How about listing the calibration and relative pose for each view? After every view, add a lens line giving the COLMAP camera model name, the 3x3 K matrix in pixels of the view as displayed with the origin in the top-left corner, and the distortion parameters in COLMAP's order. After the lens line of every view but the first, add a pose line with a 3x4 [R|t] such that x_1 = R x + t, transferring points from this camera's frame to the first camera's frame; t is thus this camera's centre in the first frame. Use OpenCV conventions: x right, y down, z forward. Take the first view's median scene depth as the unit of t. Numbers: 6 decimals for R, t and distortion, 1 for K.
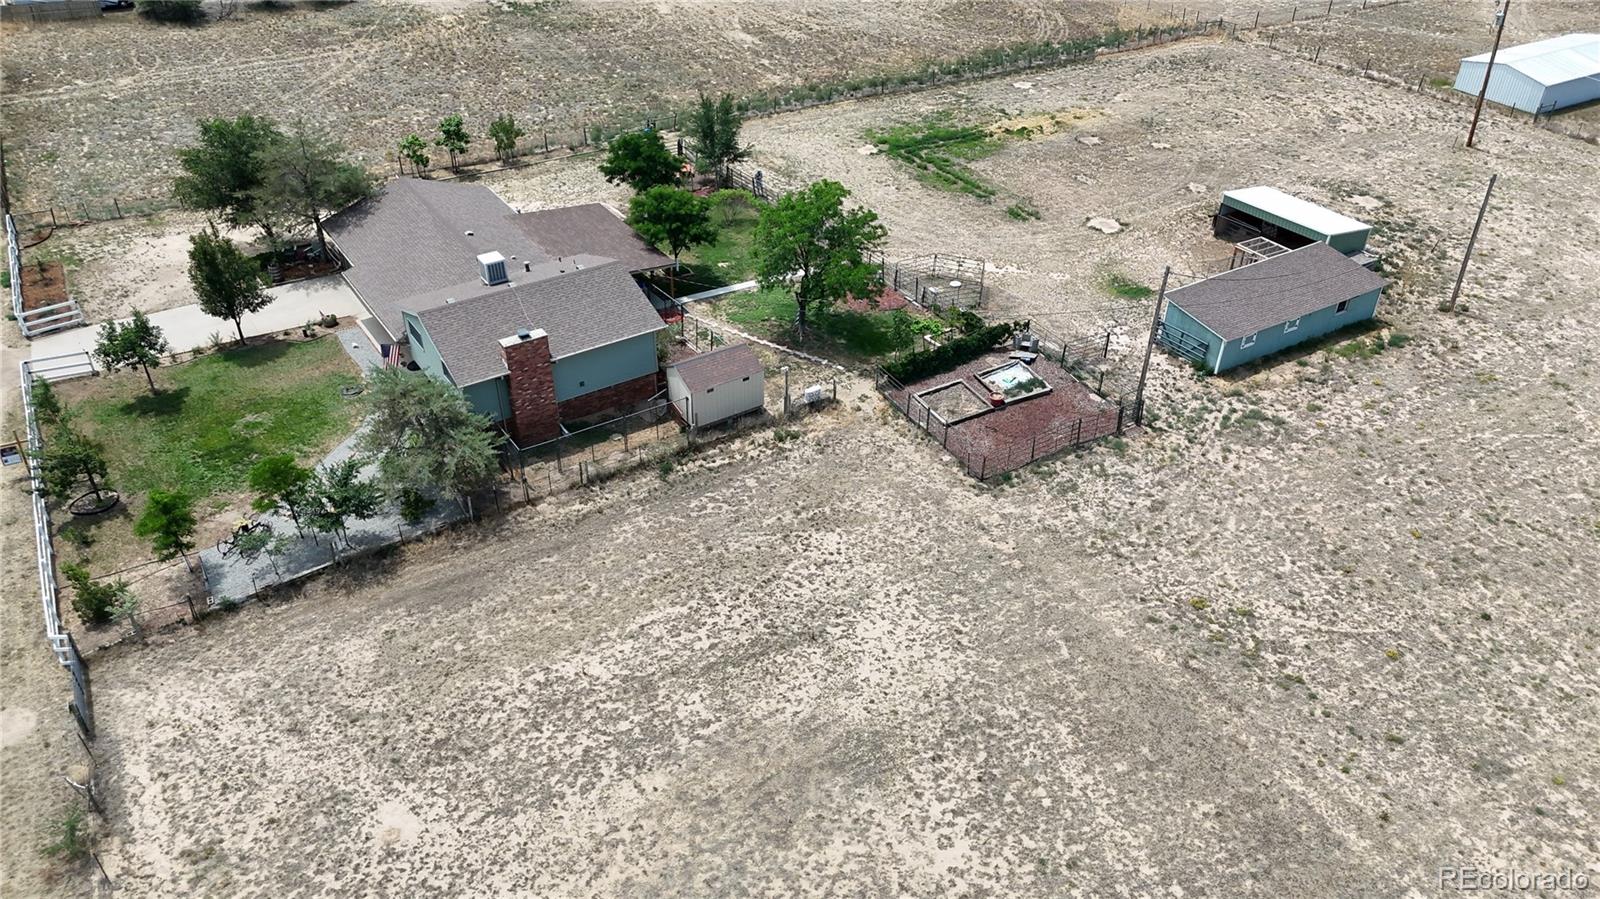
lens RADIAL K [[1182.8, 0, 800.3], [0, 1182.8, 450.7], [0, 0, 1]] dist [0.059567, -0.055403]
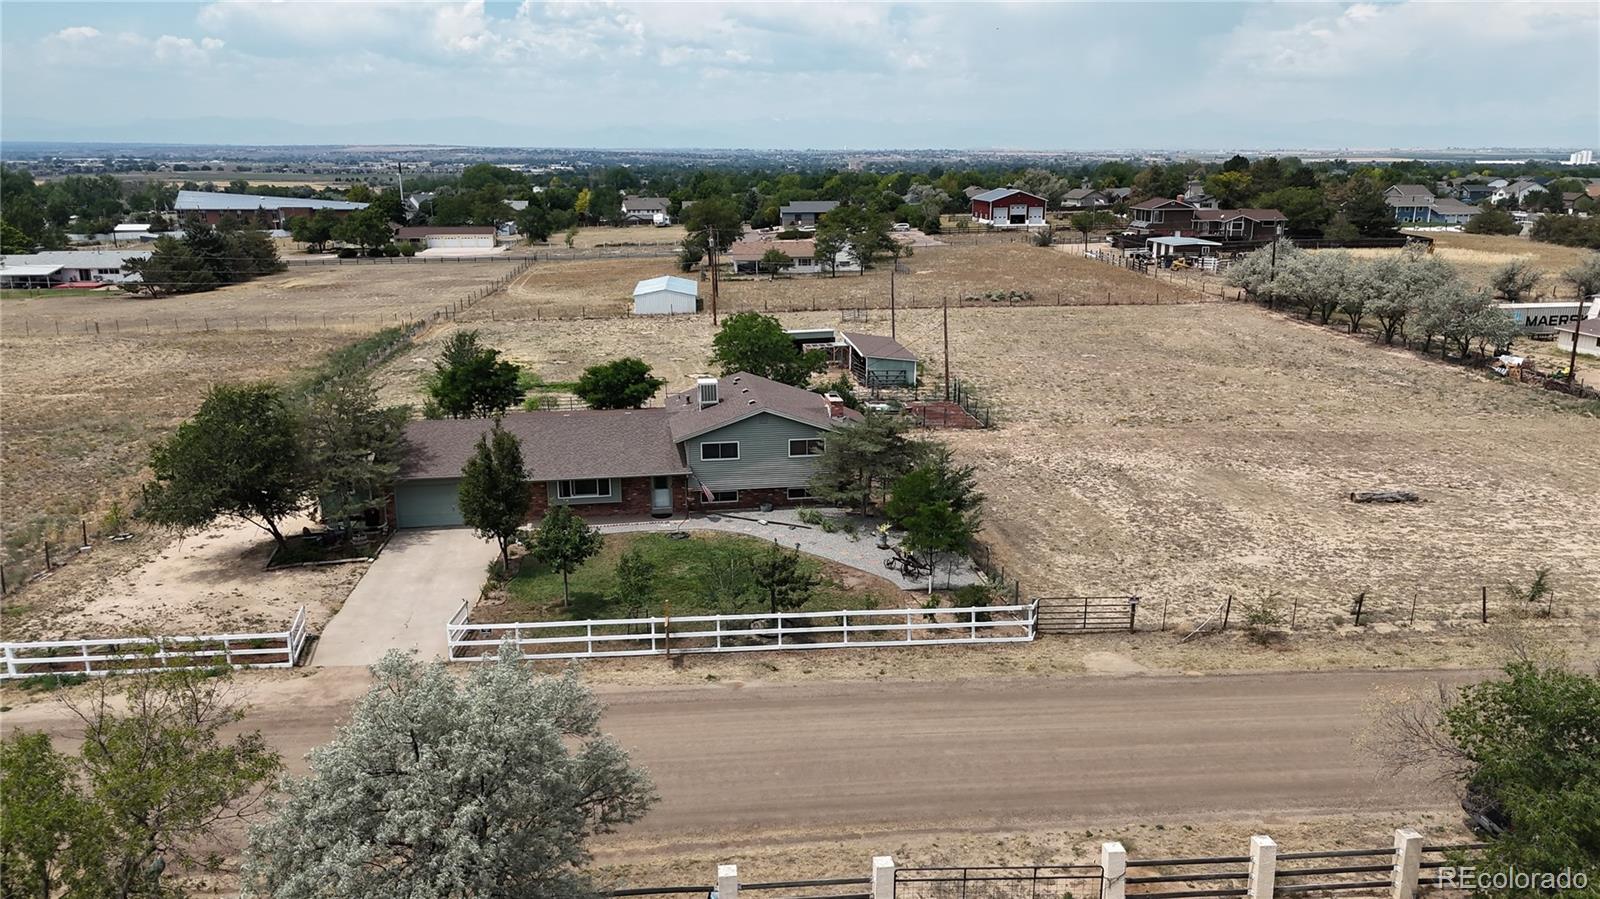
lens RADIAL K [[1182.8, 0, 804.4], [0, 1182.8, 451.0], [0, 0, 1]] dist [0.059567, -0.055403]
pose [[0.413824, -0.229953, 0.880836, -1.557598], [0.524597, 0.851004, -0.024296, -0.042406], [-0.744008, 0.472138, 0.472799, 0.573639]]
